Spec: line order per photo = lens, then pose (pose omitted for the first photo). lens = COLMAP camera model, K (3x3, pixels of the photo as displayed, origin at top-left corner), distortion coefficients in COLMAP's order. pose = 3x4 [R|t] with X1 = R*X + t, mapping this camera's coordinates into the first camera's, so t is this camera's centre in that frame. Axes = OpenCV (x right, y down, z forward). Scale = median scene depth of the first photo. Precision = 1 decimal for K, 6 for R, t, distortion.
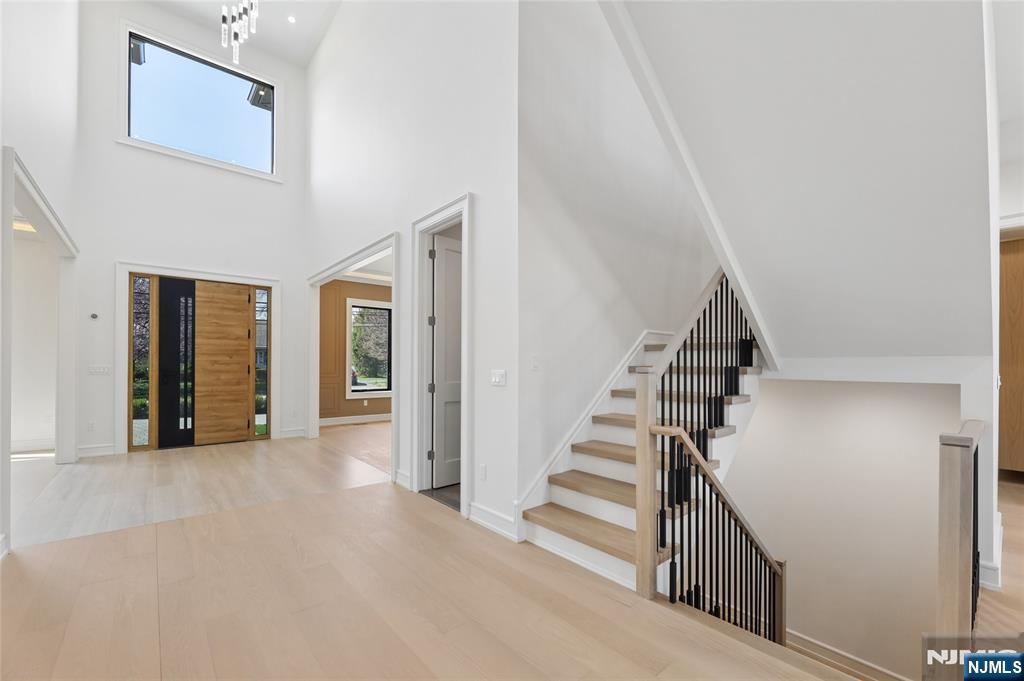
lens RADIAL K [[429.0, 0, 518.5], [0, 429.0, 360.4], [0, 0, 1]] dist [0.003908, 0.000433]
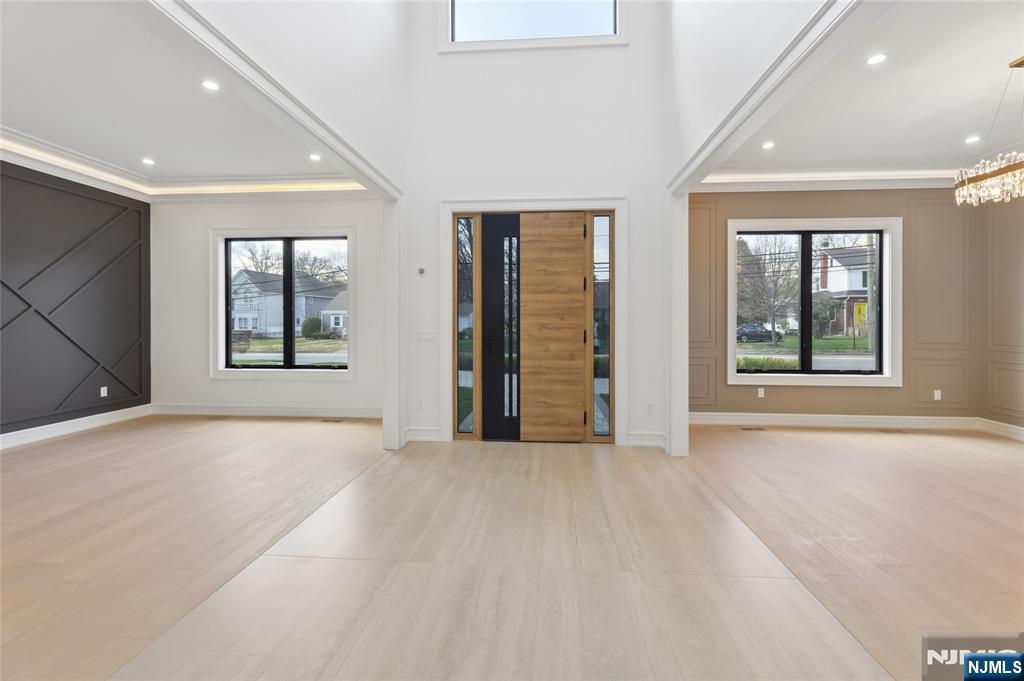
lens RADIAL K [[429.0, 0, 512.8], [0, 429.0, 334.5], [0, 0, 1]] dist [0.003908, 0.000433]
pose [[0.677829, 0.000643, -0.735219, -0.218253], [0.006108, 0.999960, 0.006505, 0.012668], [0.735194, -0.008900, 0.677798, 0.478468]]
